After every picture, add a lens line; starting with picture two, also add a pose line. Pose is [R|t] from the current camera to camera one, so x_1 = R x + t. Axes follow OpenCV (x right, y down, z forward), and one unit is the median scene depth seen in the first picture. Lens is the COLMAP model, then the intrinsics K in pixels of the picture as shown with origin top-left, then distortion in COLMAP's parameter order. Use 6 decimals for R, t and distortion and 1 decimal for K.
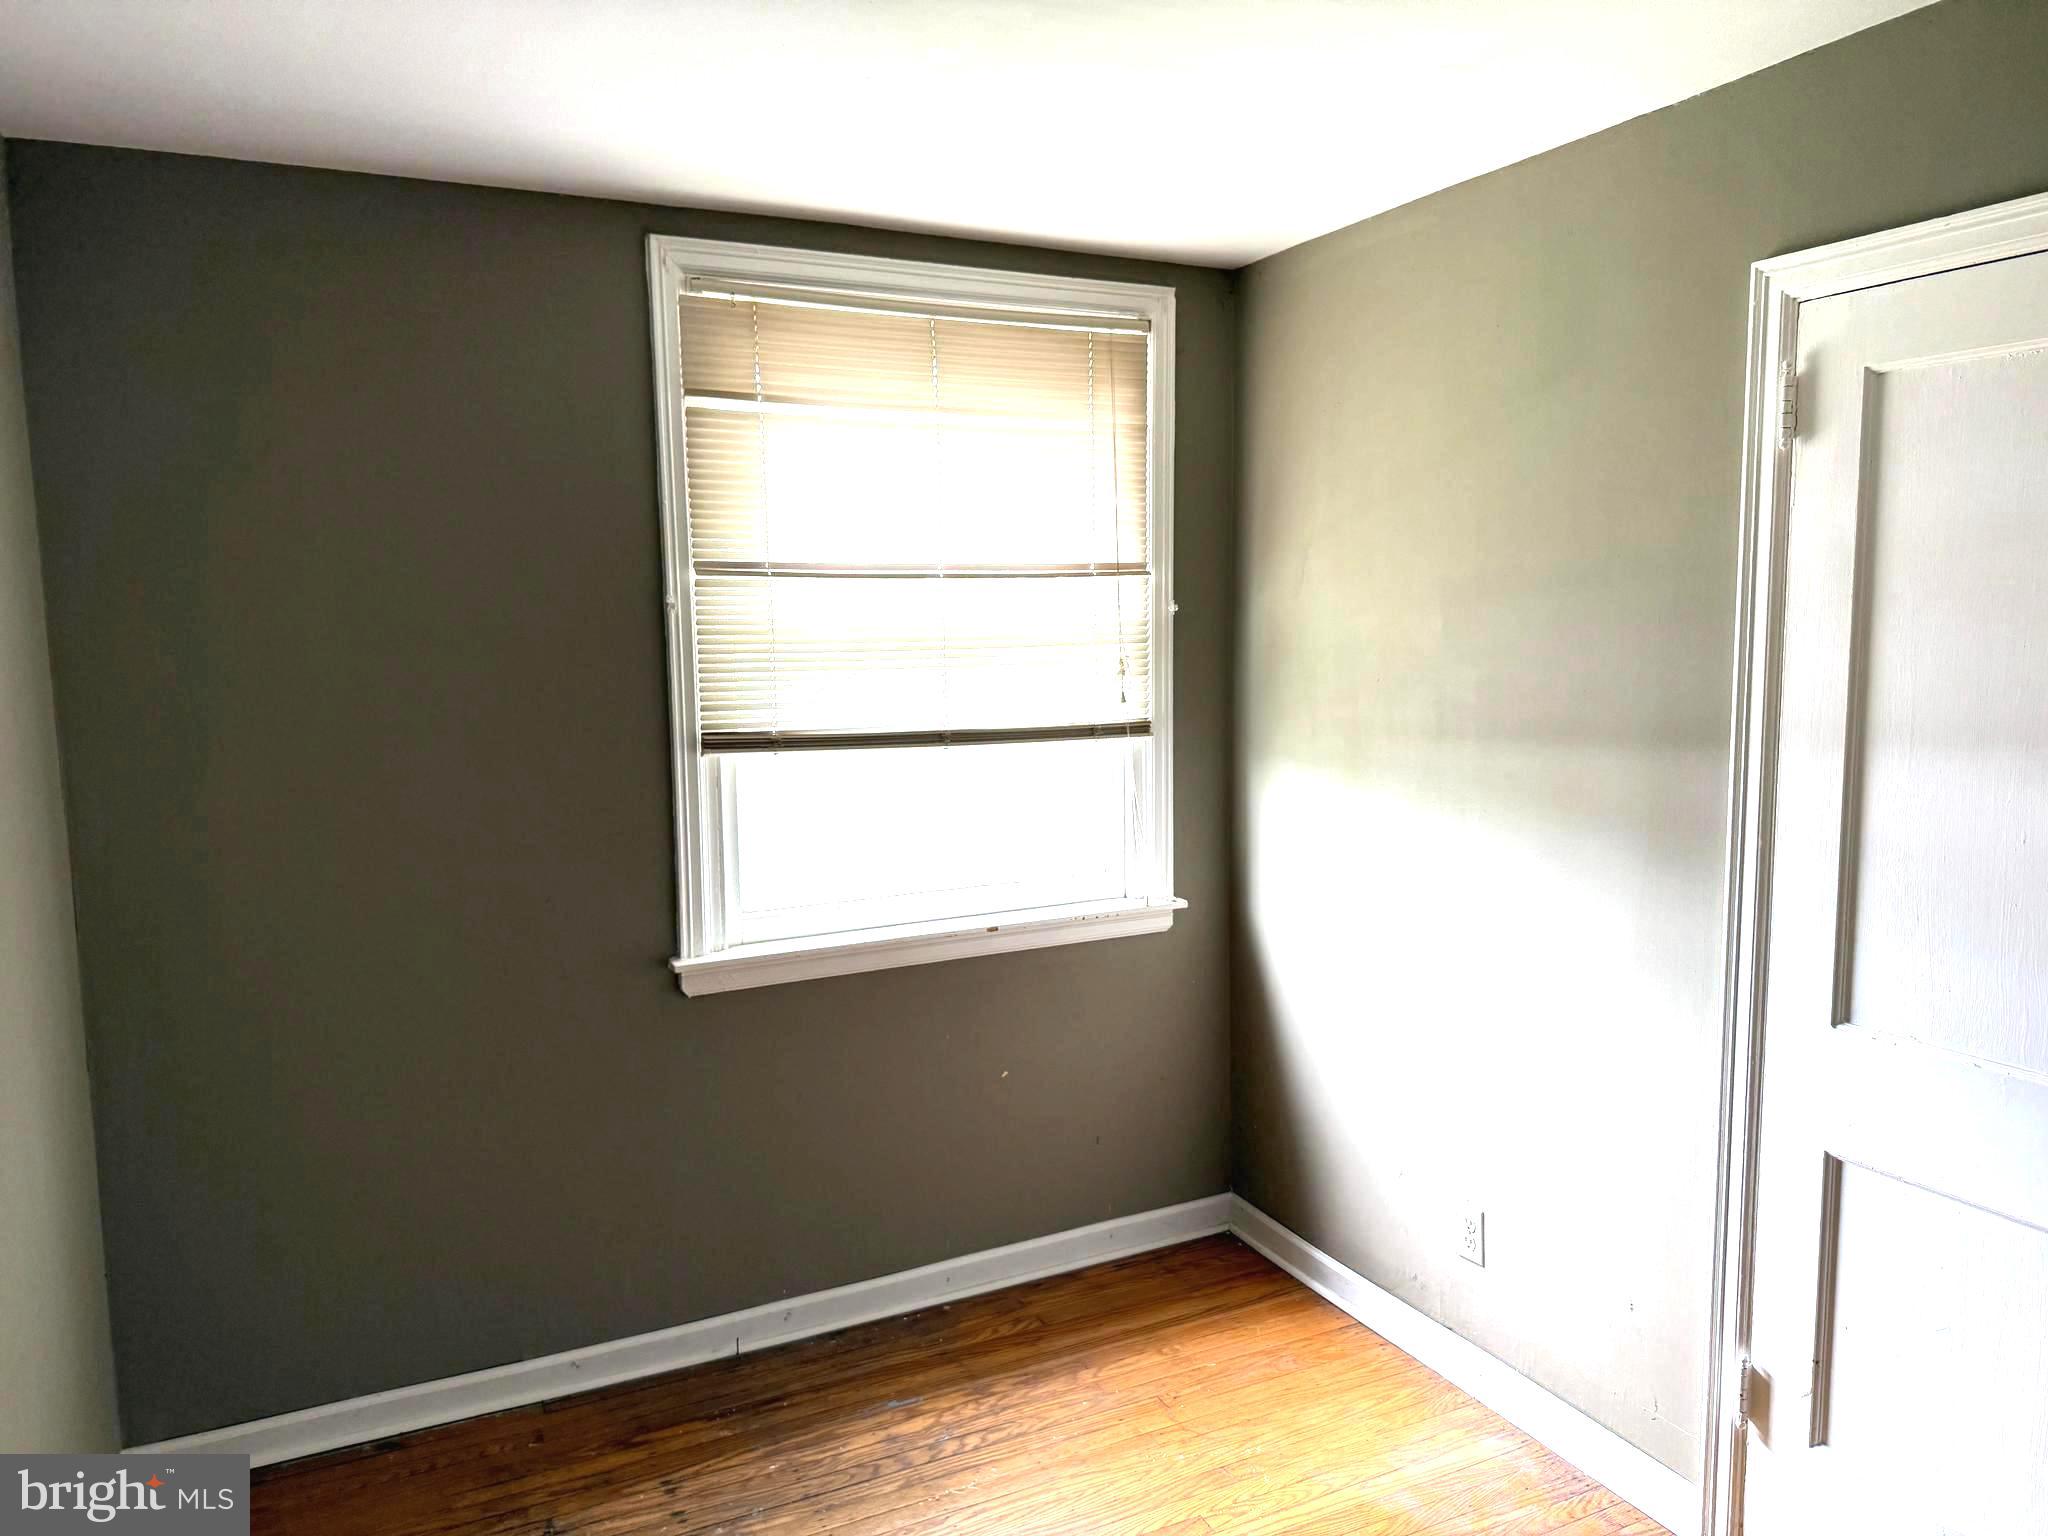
lens RADIAL K [[1442.3, 0, 1025.7], [0, 1442.3, 783.6], [0, 0, 1]] dist [0.057013, -0.071691]
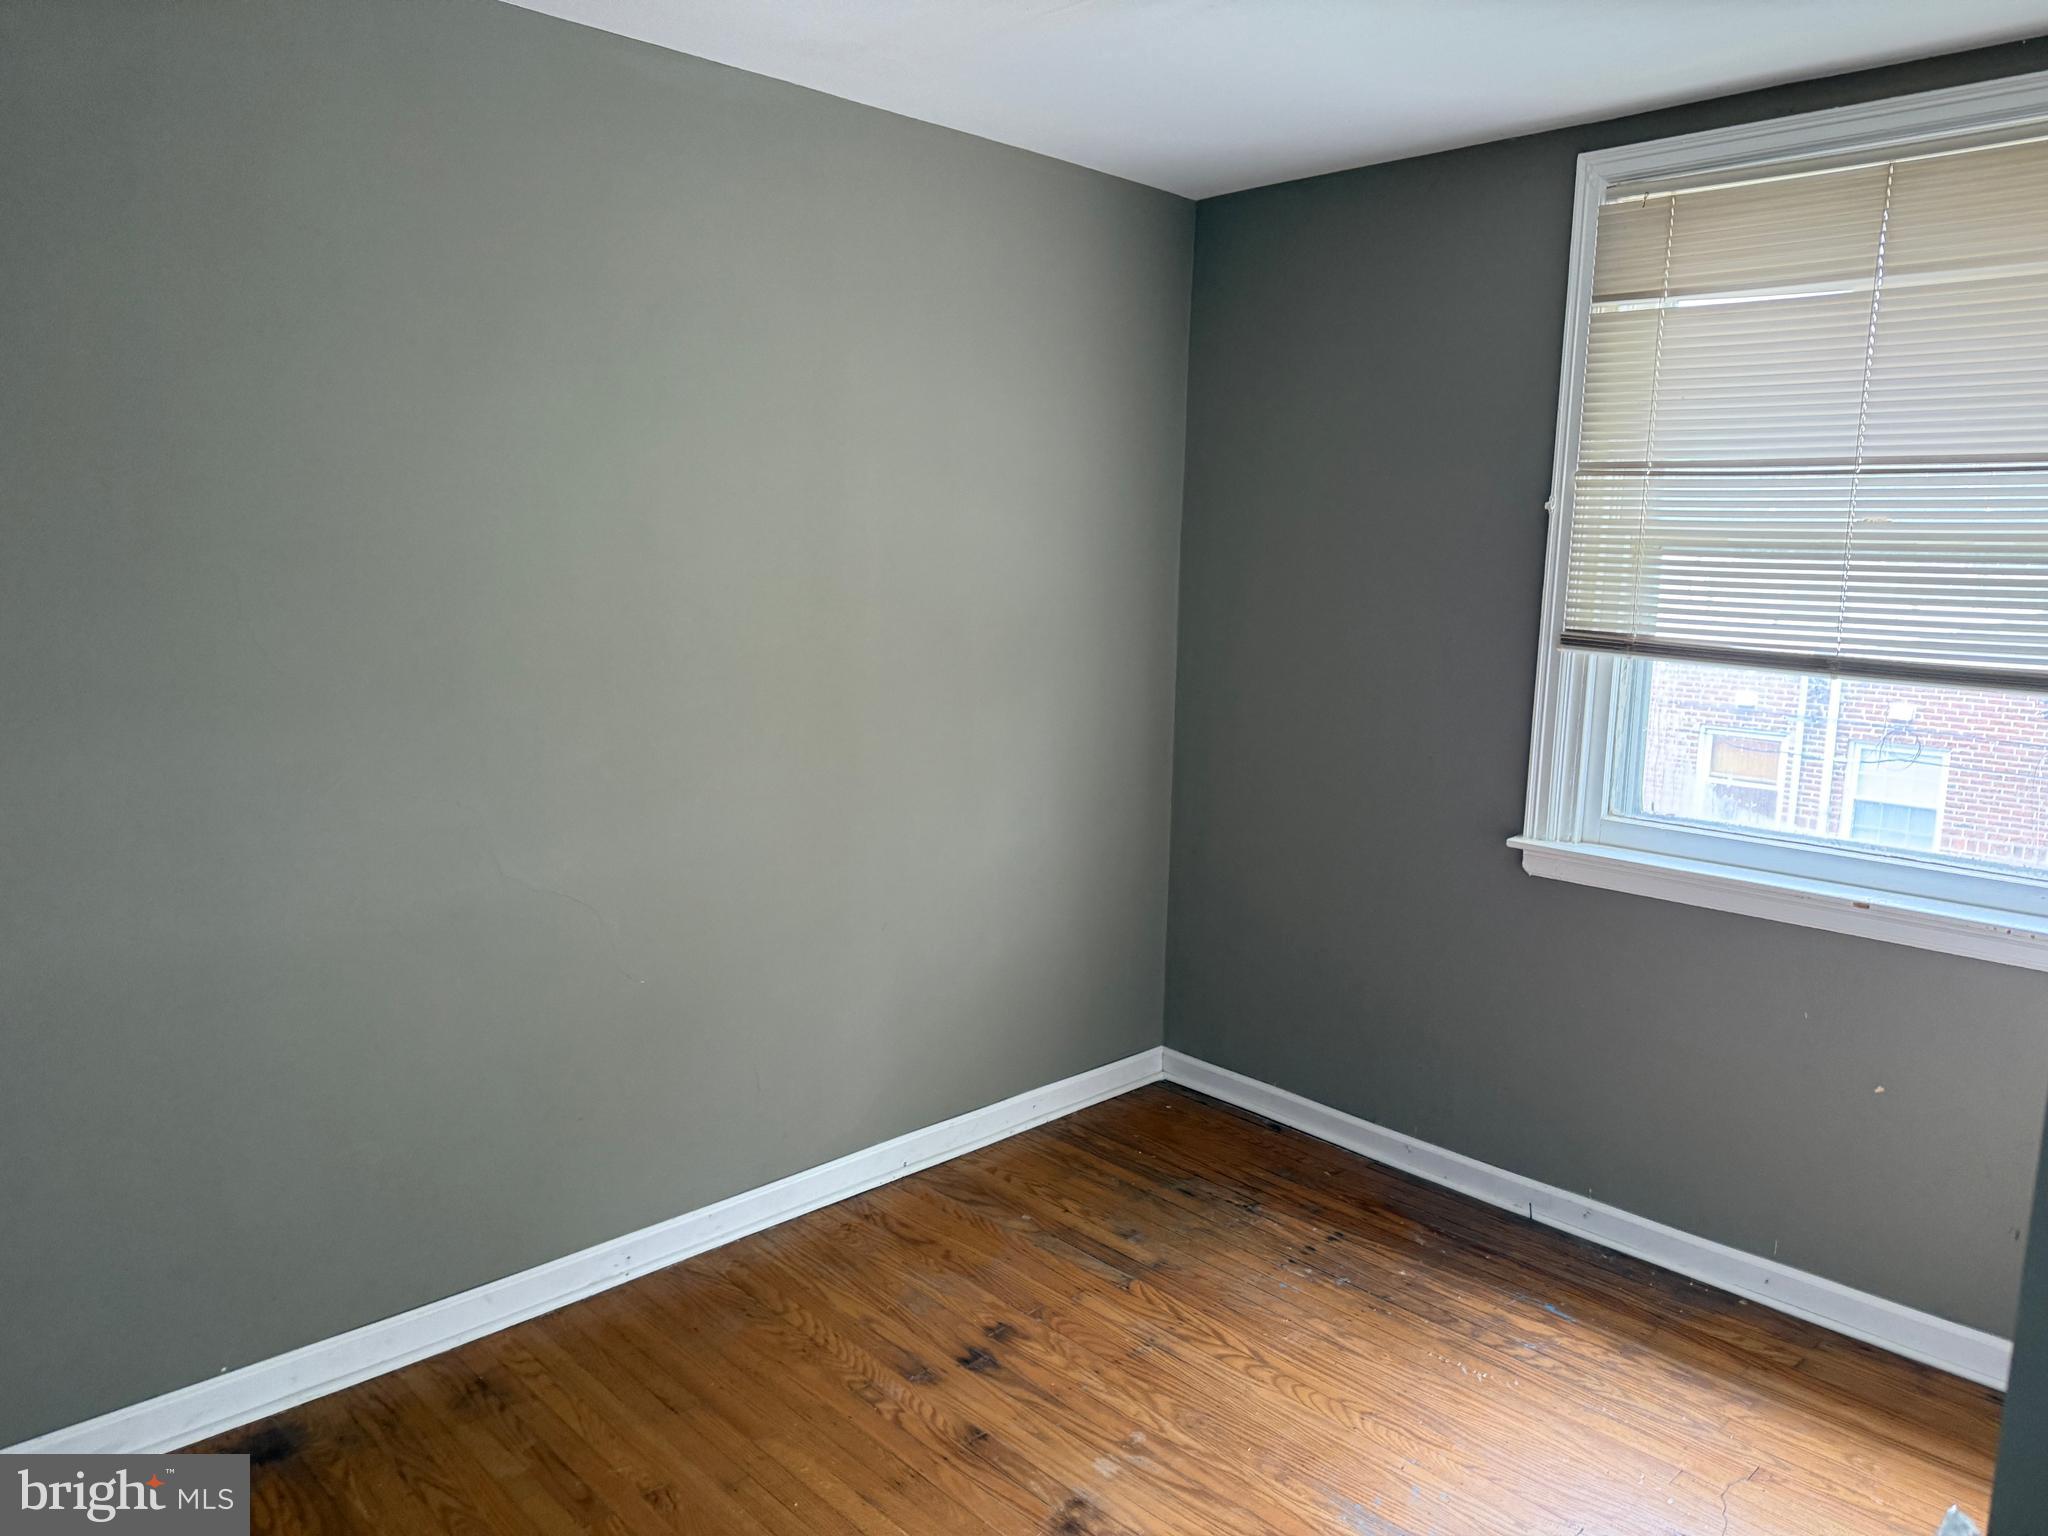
lens RADIAL K [[1442.3, 0, 1024.7], [0, 1442.3, 771.2], [0, 0, 1]] dist [0.057013, -0.071691]
pose [[0.300967, 0.170404, -0.938286, 0.671443], [-0.134459, 0.981659, 0.135152, -0.023347], [0.944108, 0.085485, 0.318359, 0.304092]]
